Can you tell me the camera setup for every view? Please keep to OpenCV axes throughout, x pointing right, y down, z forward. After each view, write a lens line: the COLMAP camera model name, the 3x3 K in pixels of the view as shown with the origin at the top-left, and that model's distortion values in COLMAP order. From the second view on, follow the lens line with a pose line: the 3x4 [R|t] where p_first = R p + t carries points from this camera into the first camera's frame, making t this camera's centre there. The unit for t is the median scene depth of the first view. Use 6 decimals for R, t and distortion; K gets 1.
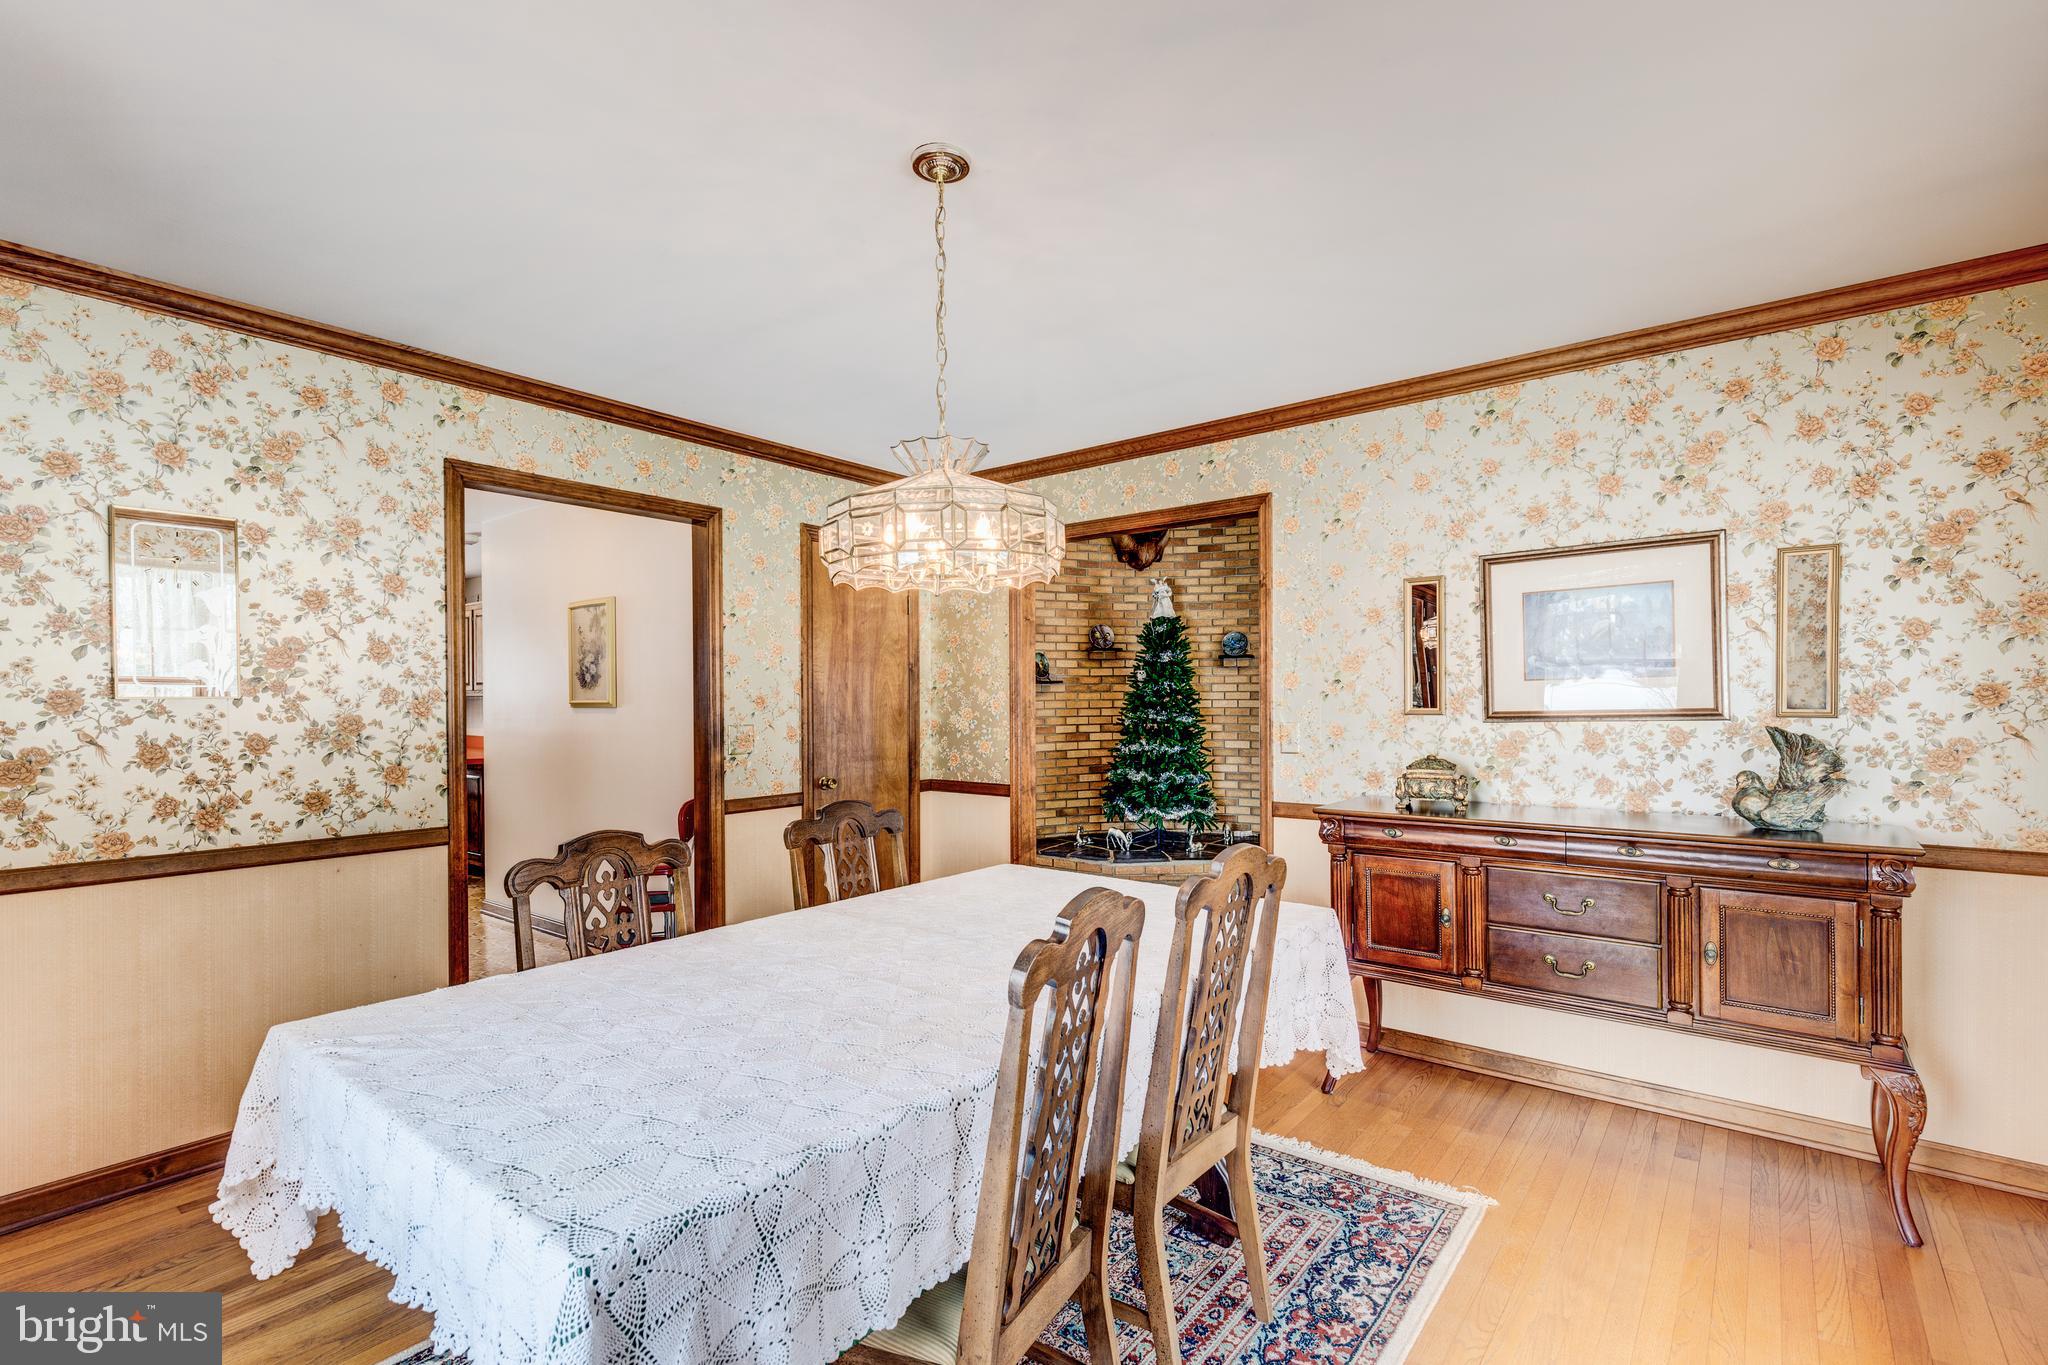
lens RADIAL K [[930.8, 0, 1024.8], [0, 930.8, 709.1], [0, 0, 1]] dist [0.001104, -0.000385]
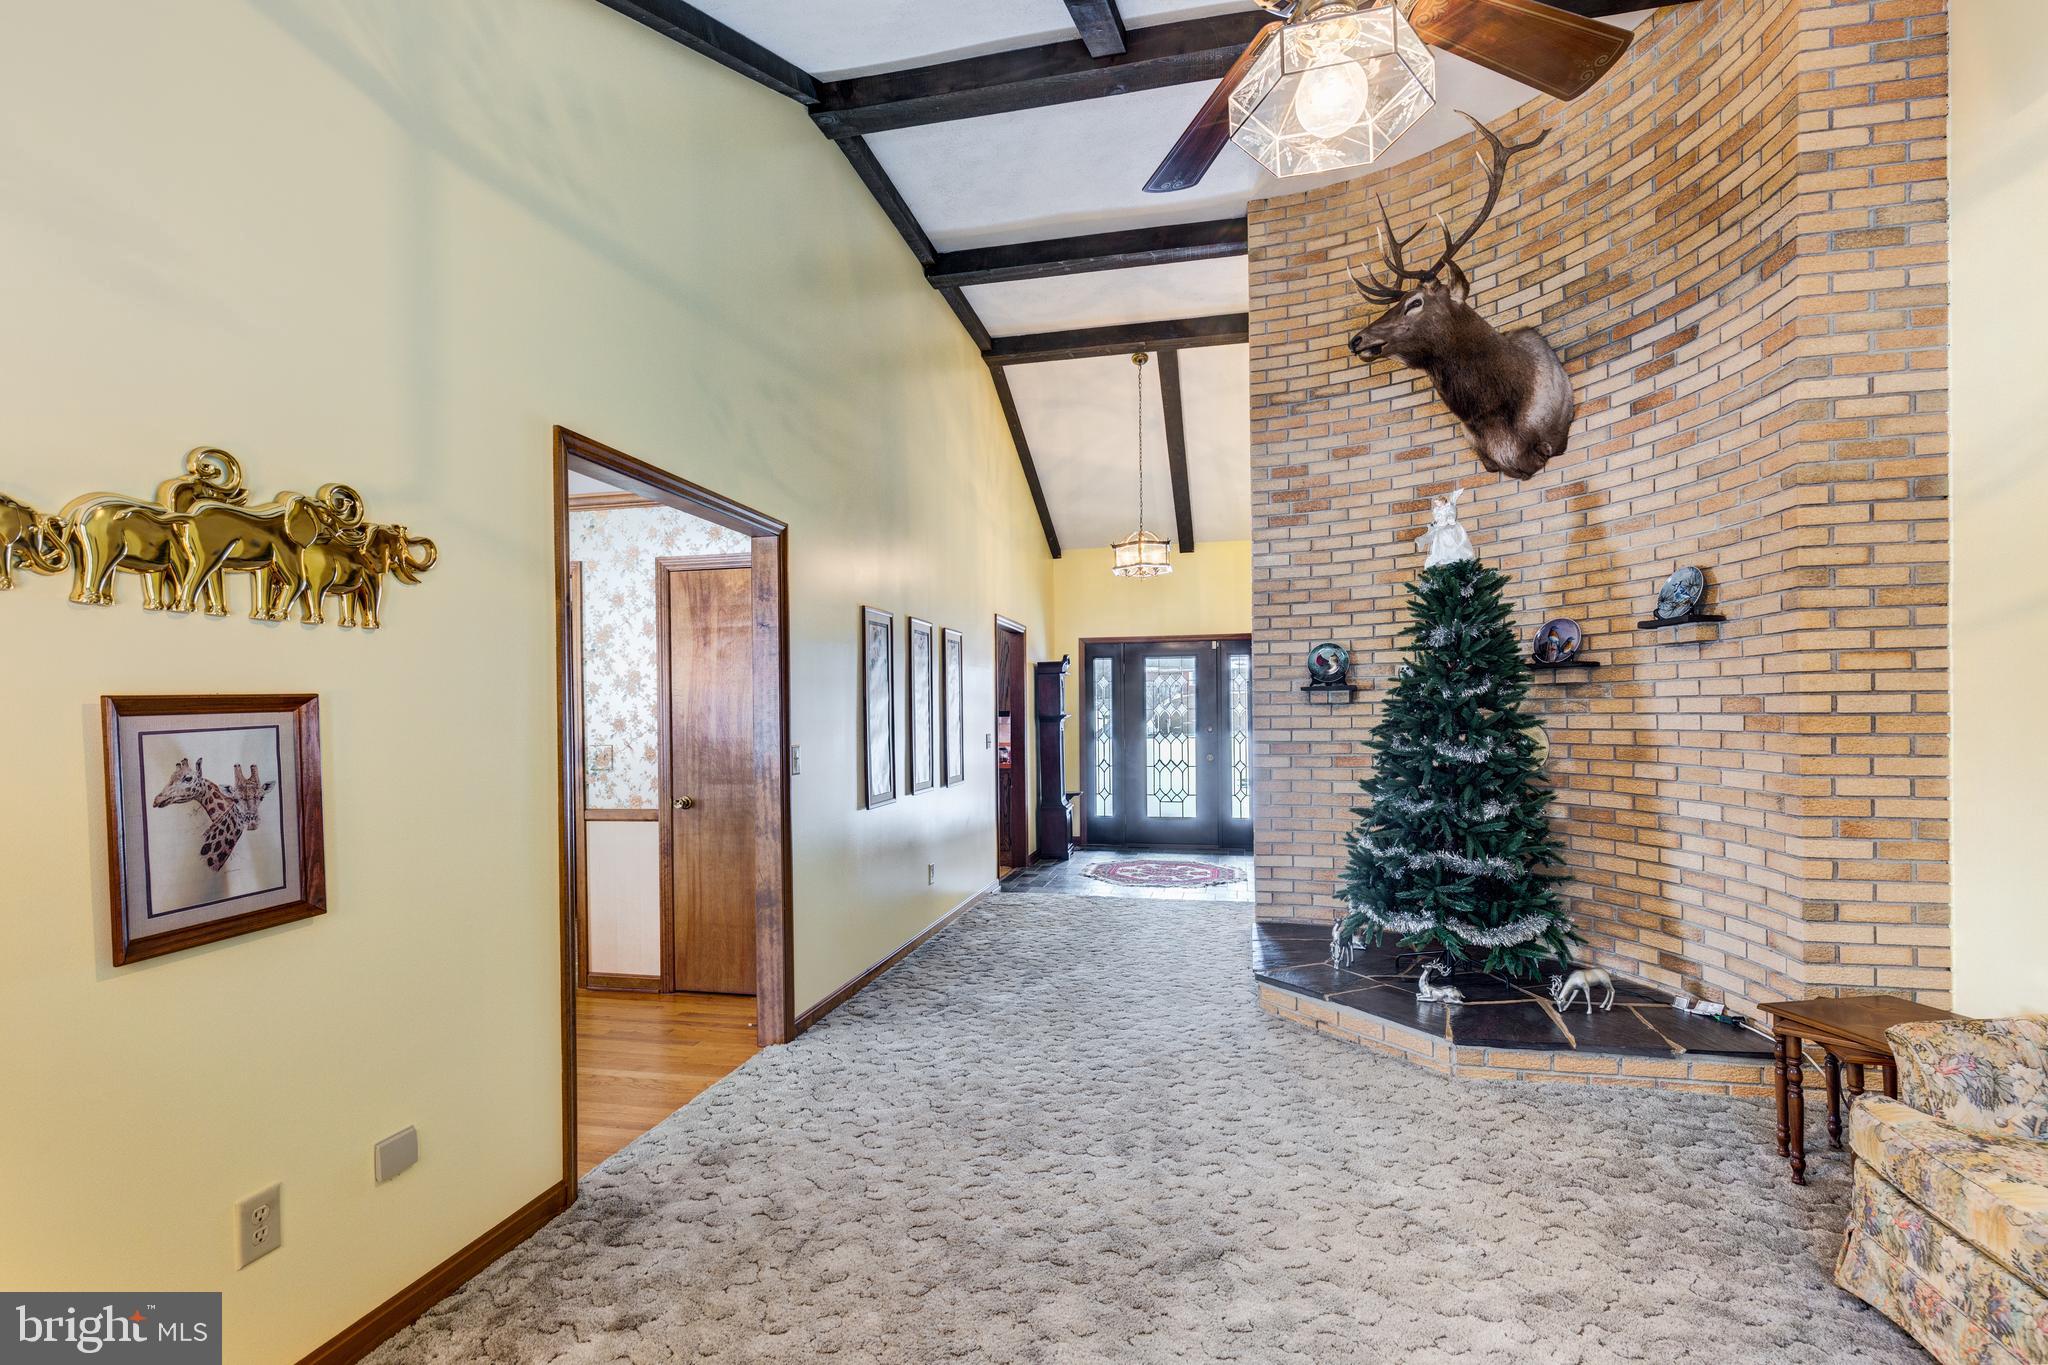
lens RADIAL K [[952.1, 0, 1018.8], [0, 952.1, 711.2], [0, 0, 1]] dist [0.008557, -0.000083]
pose [[0.434188, -0.004516, -0.900811, 0.506656], [0.001195, 0.999989, -0.004437, -0.009541], [0.900822, 0.000849, 0.434188, 0.490050]]
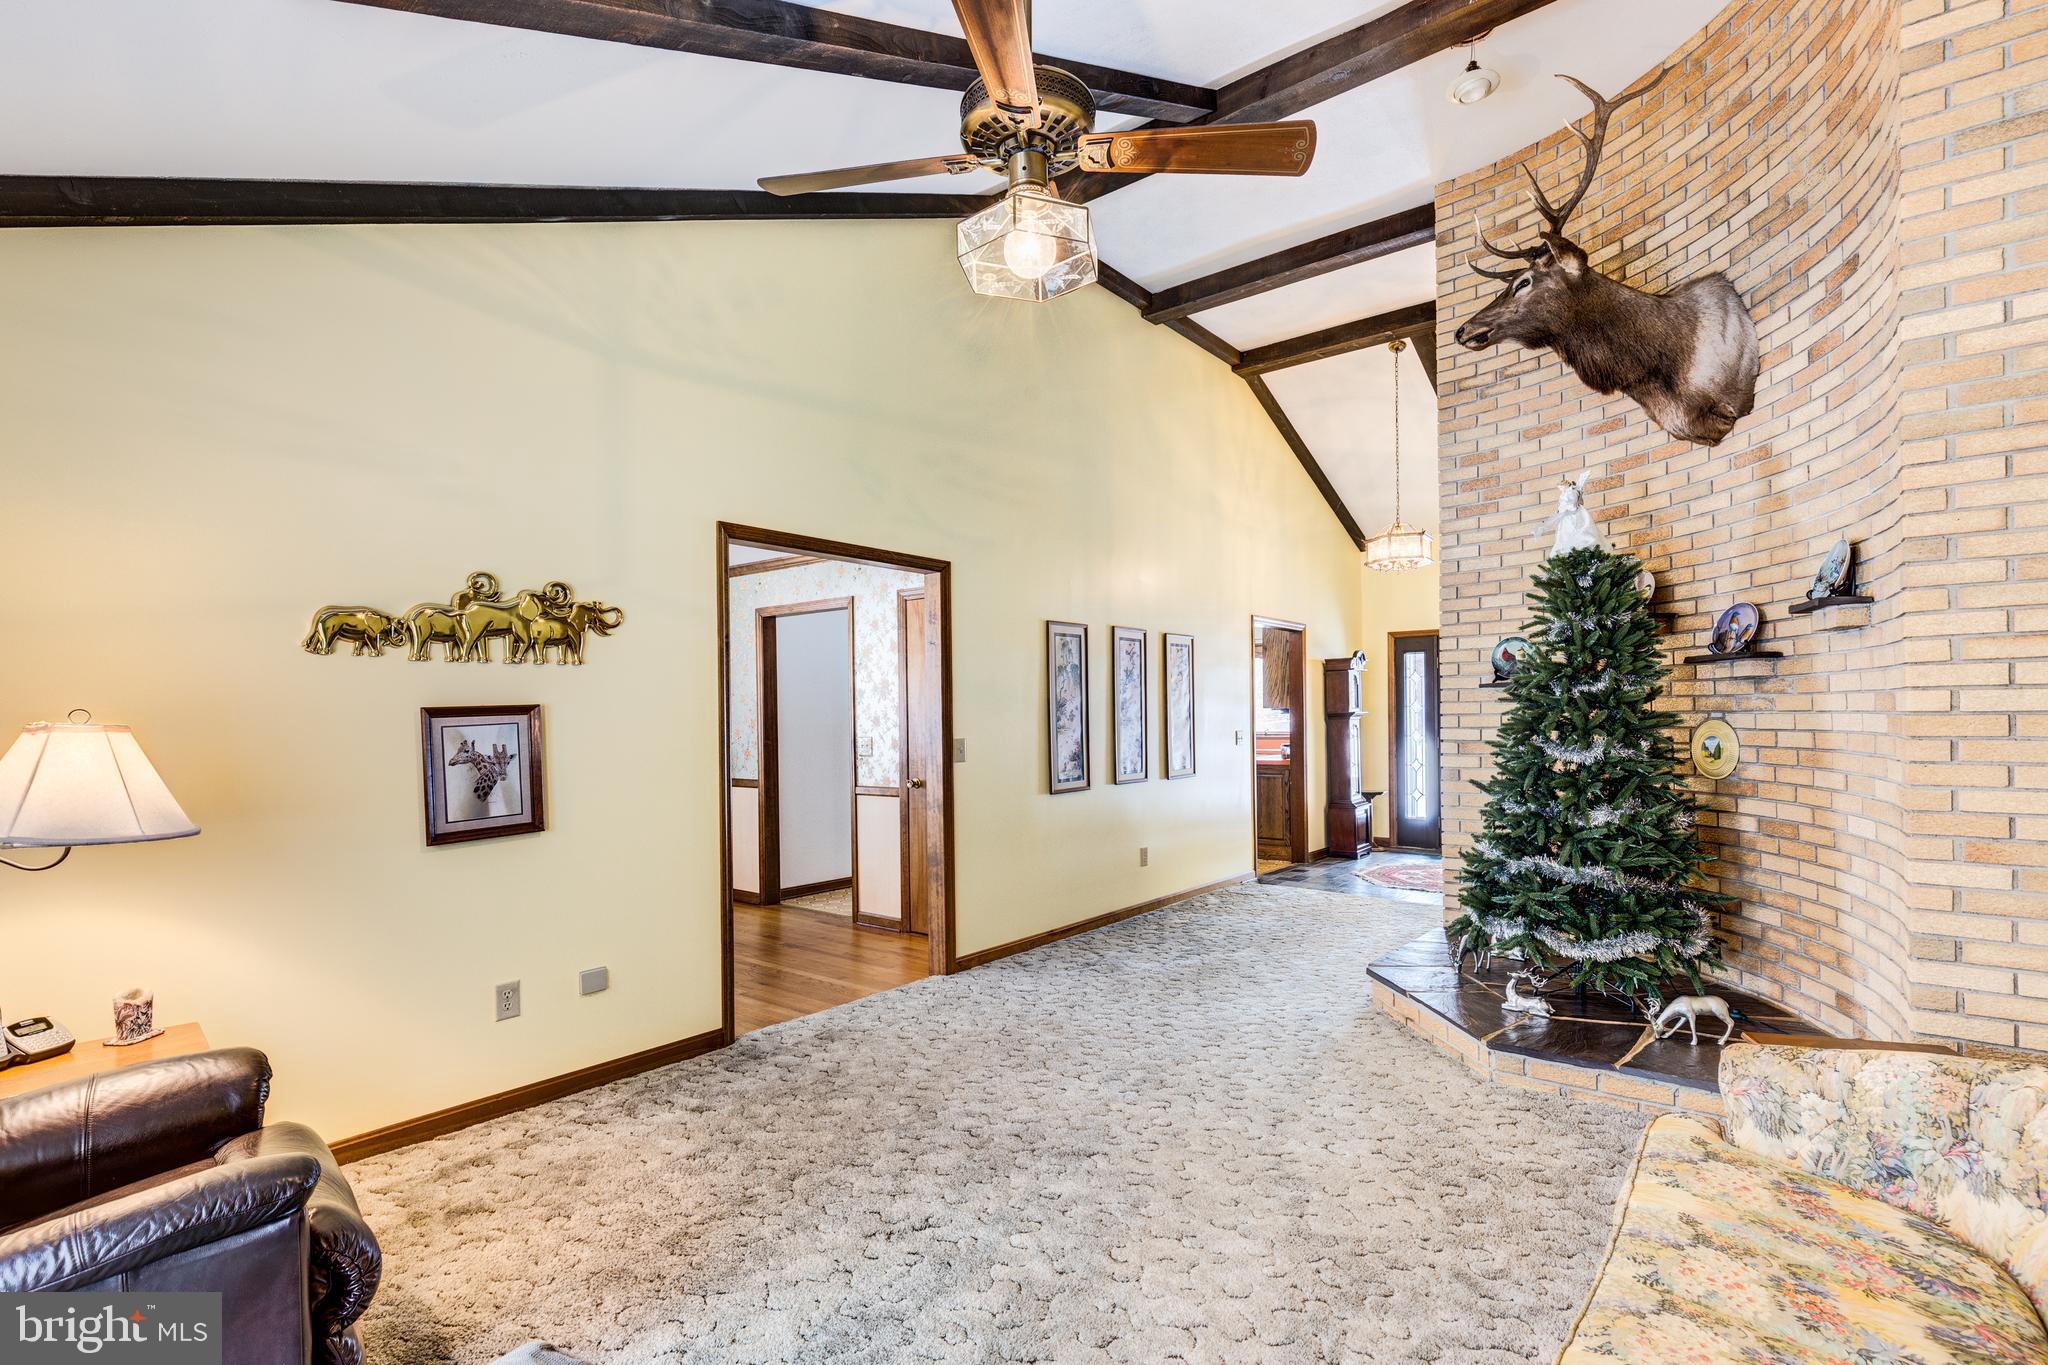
lens RADIAL K [[952.5, 0, 1021.6], [0, 952.5, 705.5], [0, 0, 1]] dist [0.007773, 0.000009]
pose [[-0.006809, -0.006945, -0.999953, 0.629586], [0.003375, 0.999970, -0.006968, -0.011063], [0.999971, -0.003422, -0.006785, 0.648889]]
